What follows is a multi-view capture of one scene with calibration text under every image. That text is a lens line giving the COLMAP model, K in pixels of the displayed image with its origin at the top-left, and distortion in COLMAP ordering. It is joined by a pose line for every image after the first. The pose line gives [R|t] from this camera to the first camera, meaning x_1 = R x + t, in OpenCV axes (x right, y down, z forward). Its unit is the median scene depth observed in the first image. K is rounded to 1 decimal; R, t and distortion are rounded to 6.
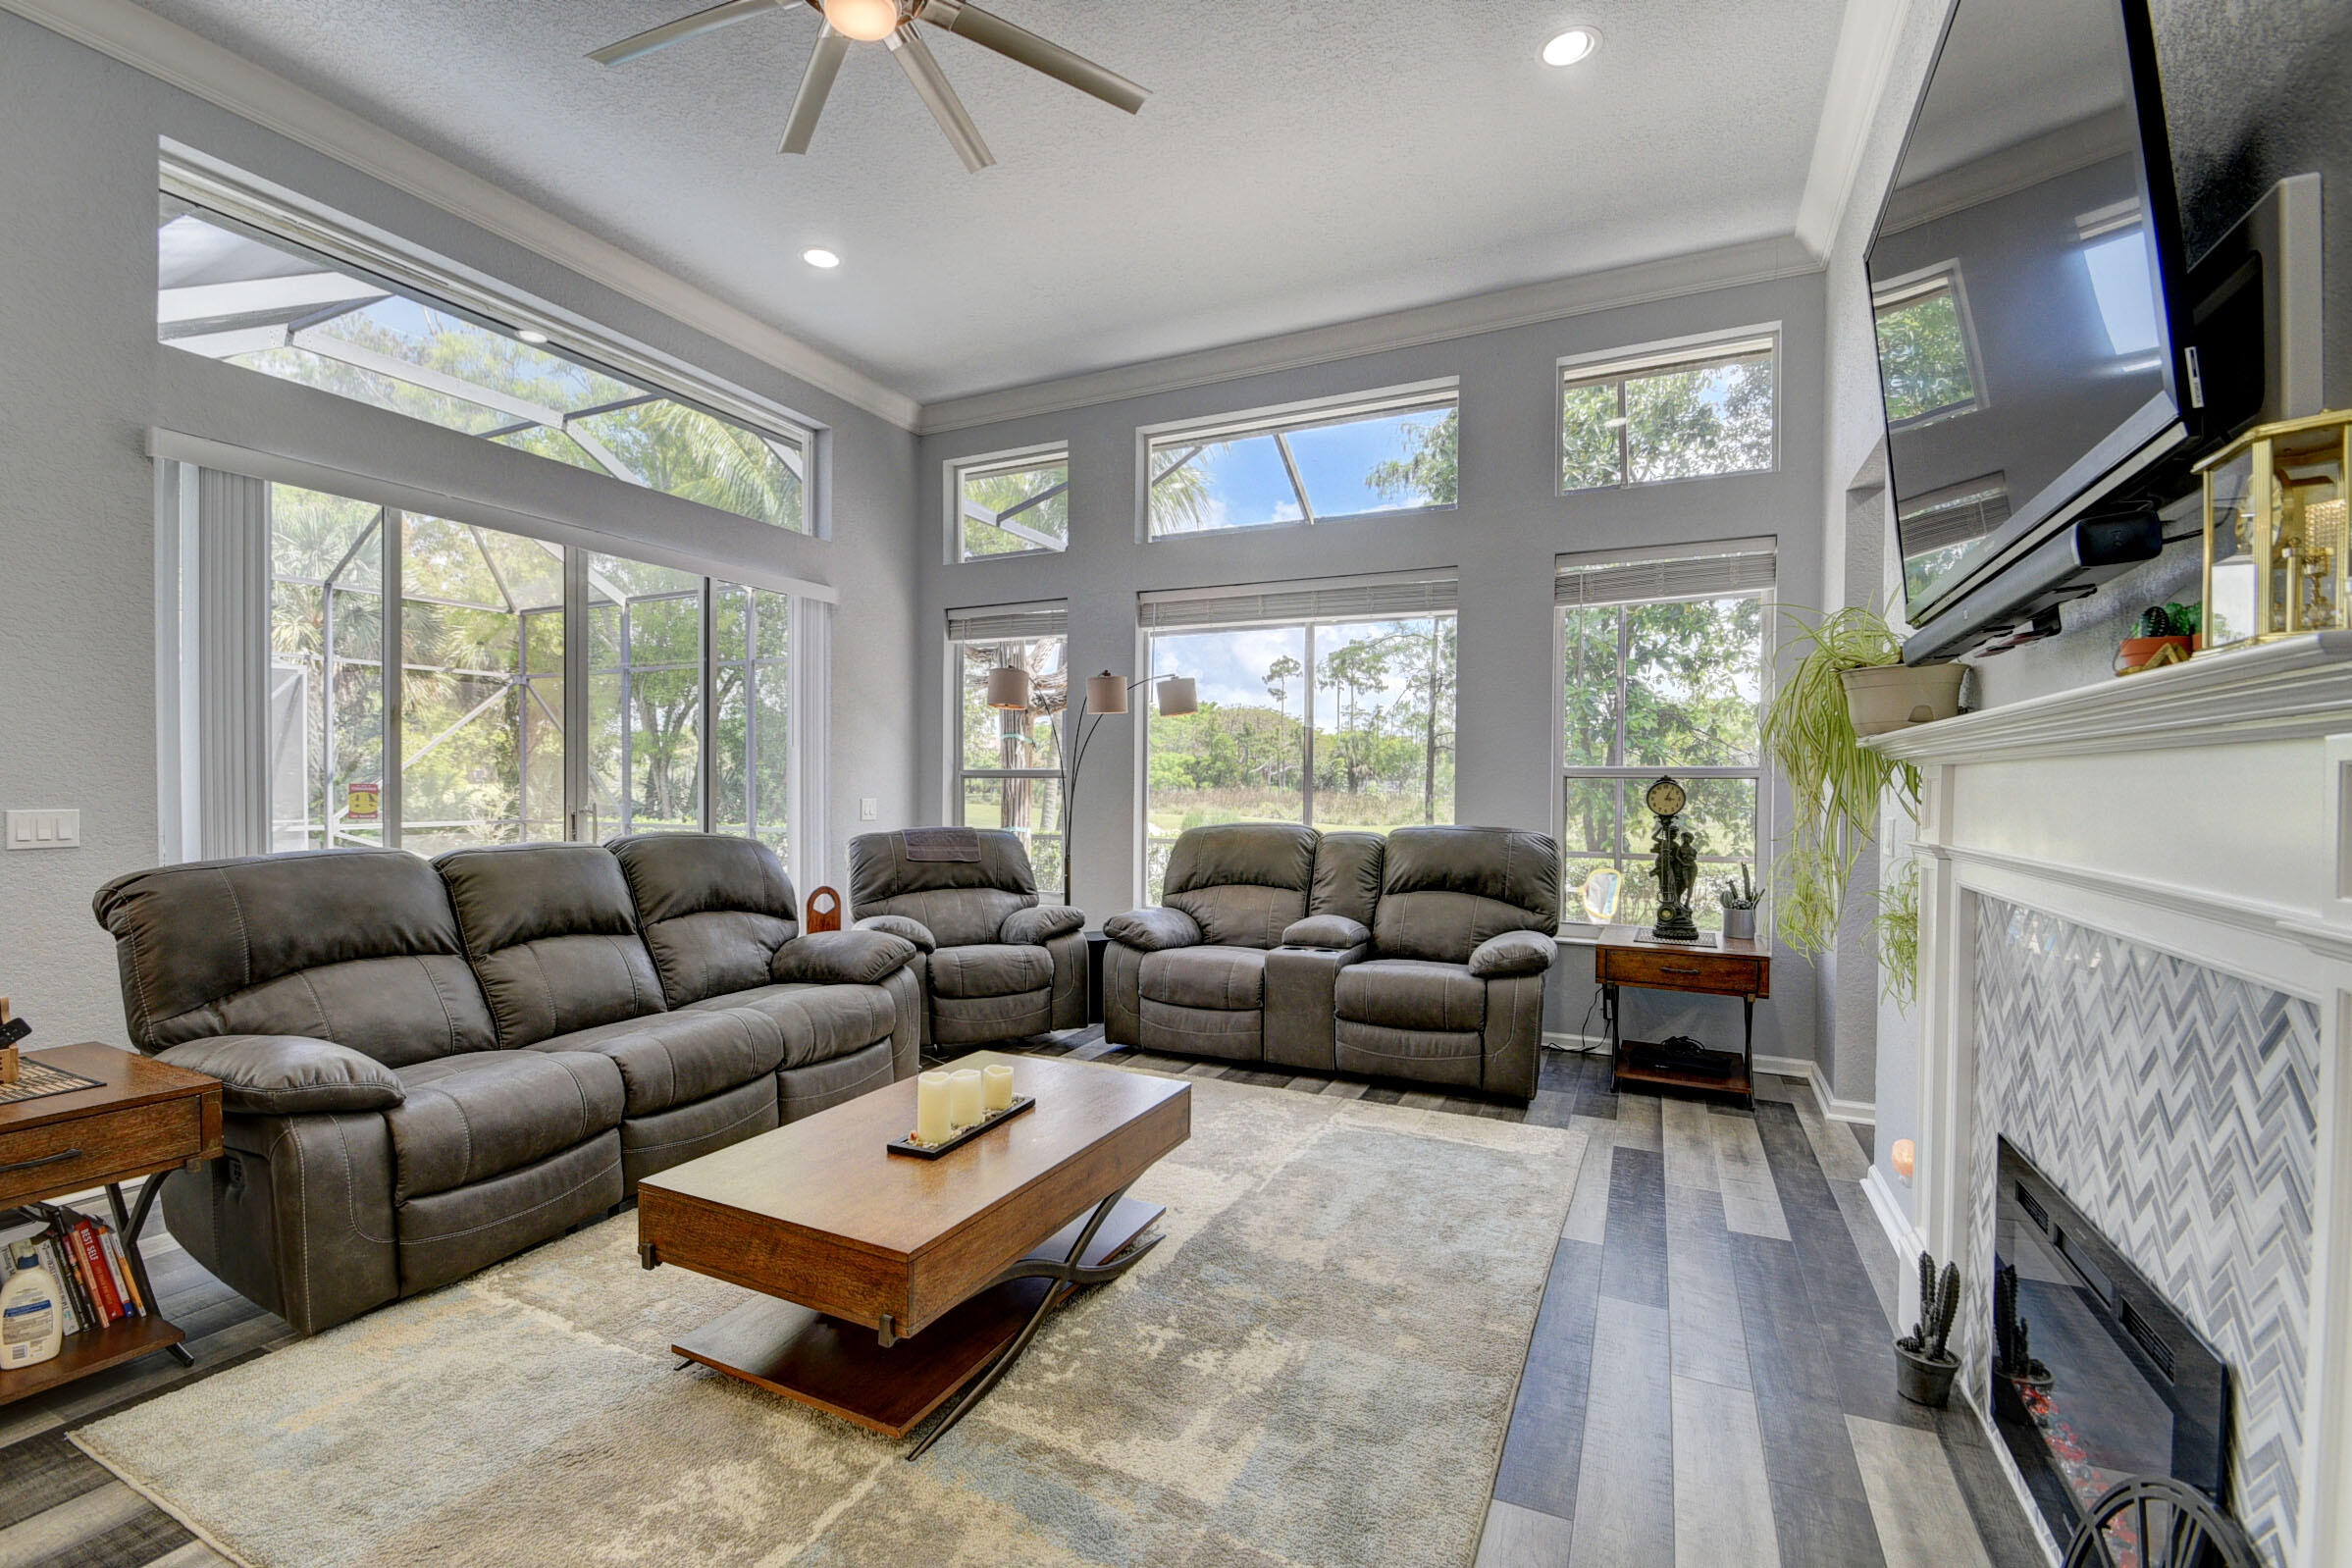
lens RADIAL K [[1032.6, 0, 1139.8], [0, 1032.6, 798.8], [0, 0, 1]] dist [0.002232, -0.010299]
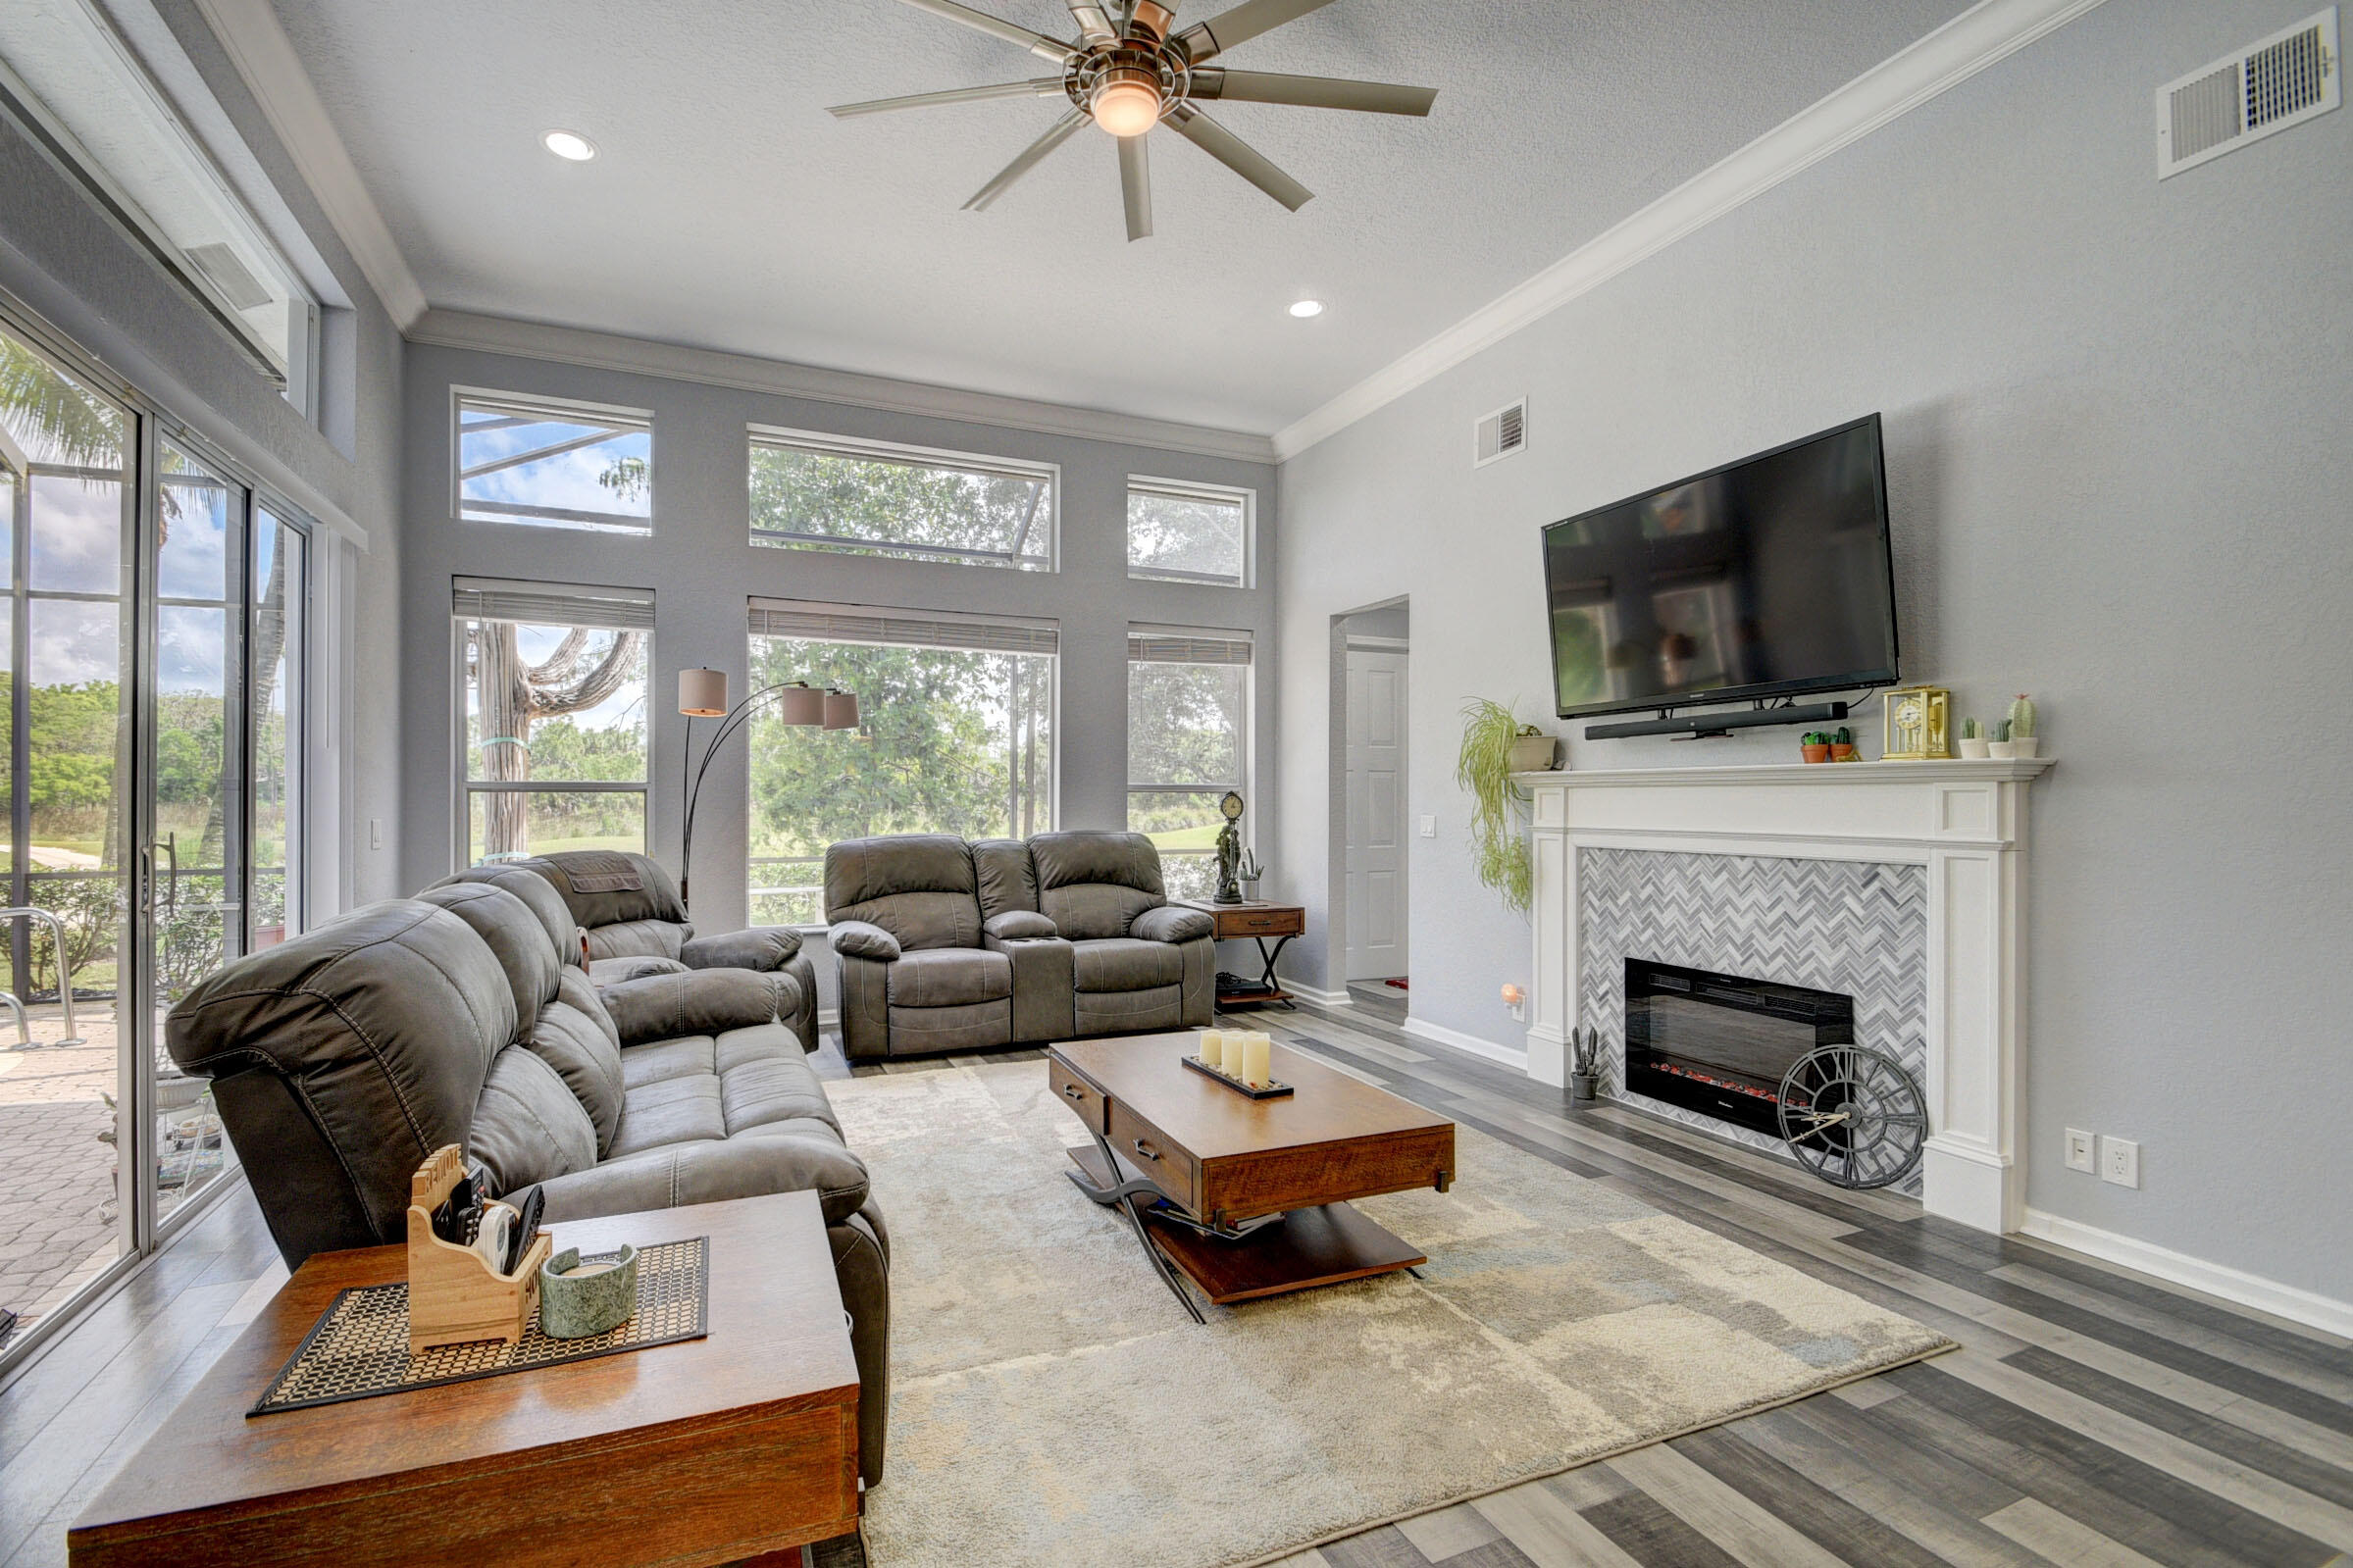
lens RADIAL K [[1036.7, 0, 1125.5], [0, 1036.7, 804.0], [0, 0, 1]] dist [0.003584, 0.000078]
pose [[0.660164, -0.009518, 0.751061, -0.642315], [0.014267, 0.999898, 0.000131, -0.005777], [-0.750986, 0.010629, 0.660232, 0.149798]]
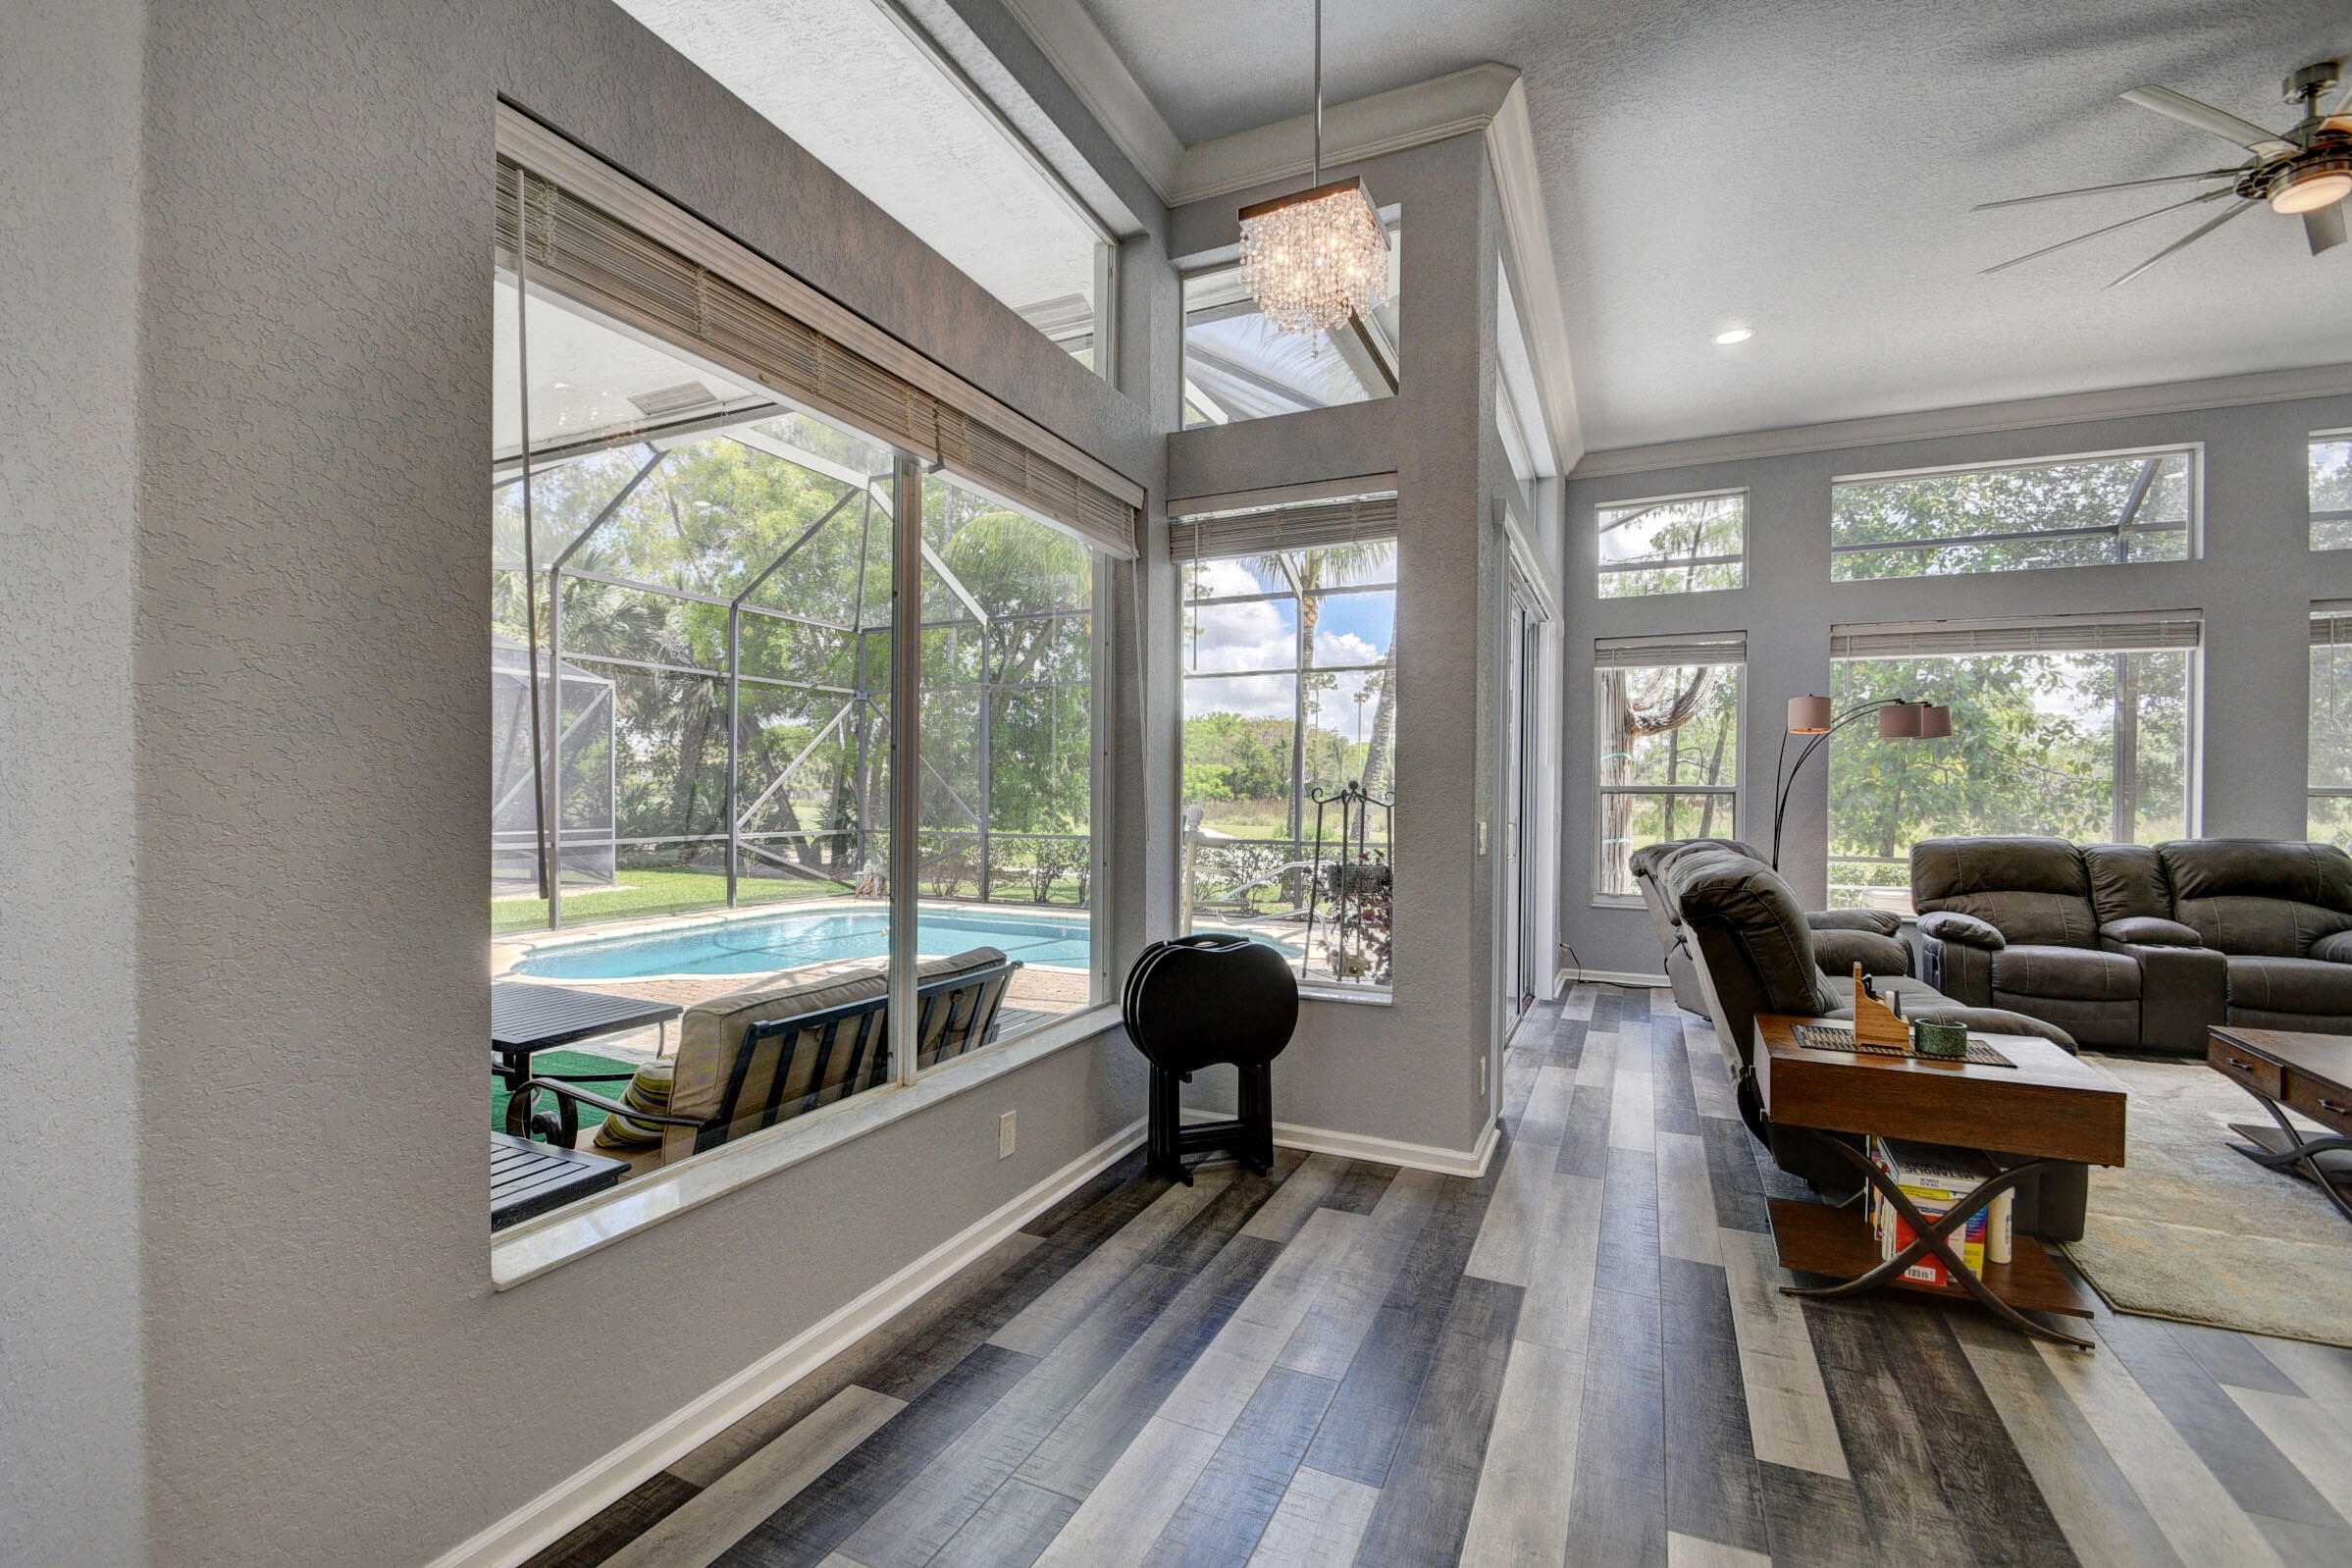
lens RADIAL K [[1032.6, 0, 1139.8], [0, 1032.6, 798.8], [0, 0, 1]] dist [0.002232, -0.010299]
pose [[0.999994, 0.002465, 0.002627, -0.975945], [-0.002438, 0.999946, -0.010068, -0.003377], [-0.002652, 0.010061, 0.999946, -0.129492]]
